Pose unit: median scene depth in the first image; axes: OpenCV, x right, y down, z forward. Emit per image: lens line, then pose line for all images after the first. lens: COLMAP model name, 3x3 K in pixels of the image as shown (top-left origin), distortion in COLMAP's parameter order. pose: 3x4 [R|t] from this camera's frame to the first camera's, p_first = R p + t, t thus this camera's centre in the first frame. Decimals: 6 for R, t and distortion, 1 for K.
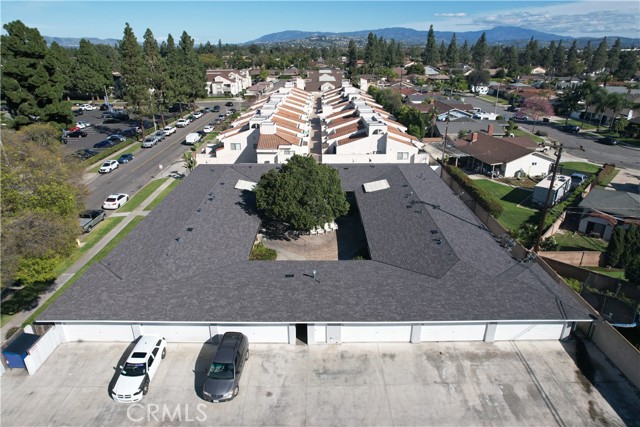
lens RADIAL K [[410.0, 0, 320.0], [0, 410.0, 213.5], [0, 0, 1]] dist [-0.081306, 0.072673]
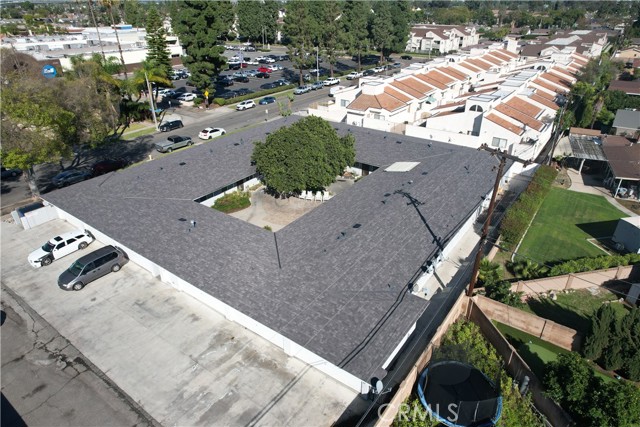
lens RADIAL K [[410.0, 0, 320.0], [0, 410.0, 213.5], [0, 0, 1]] dist [-0.081306, 0.072673]
pose [[0.810391, 0.274179, -0.517776, 0.450730], [-0.221621, 0.961533, 0.162294, -0.070354], [0.542356, -0.016772, 0.839981, 0.161167]]
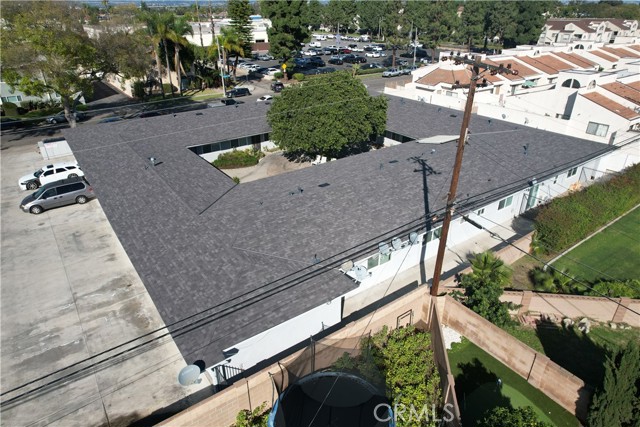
lens RADIAL K [[410.0, 0, 320.0], [0, 410.0, 213.5], [0, 0, 1]] dist [-0.081306, 0.072673]
pose [[0.586491, 0.370918, -0.720033, 0.534243], [-0.306055, 0.924558, 0.226985, -0.042519], [0.749906, 0.087245, 0.655767, 0.383187]]
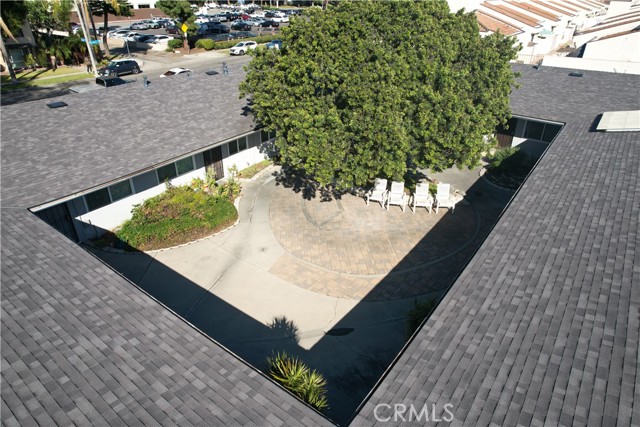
lens RADIAL K [[410.0, 0, 320.0], [0, 410.0, 213.5], [0, 0, 1]] dist [-0.081306, 0.072673]
pose [[0.799886, 0.298684, -0.520549, 0.114214], [-0.229889, 0.953692, 0.193964, 0.001557], [0.554377, -0.035480, 0.831509, 0.556314]]
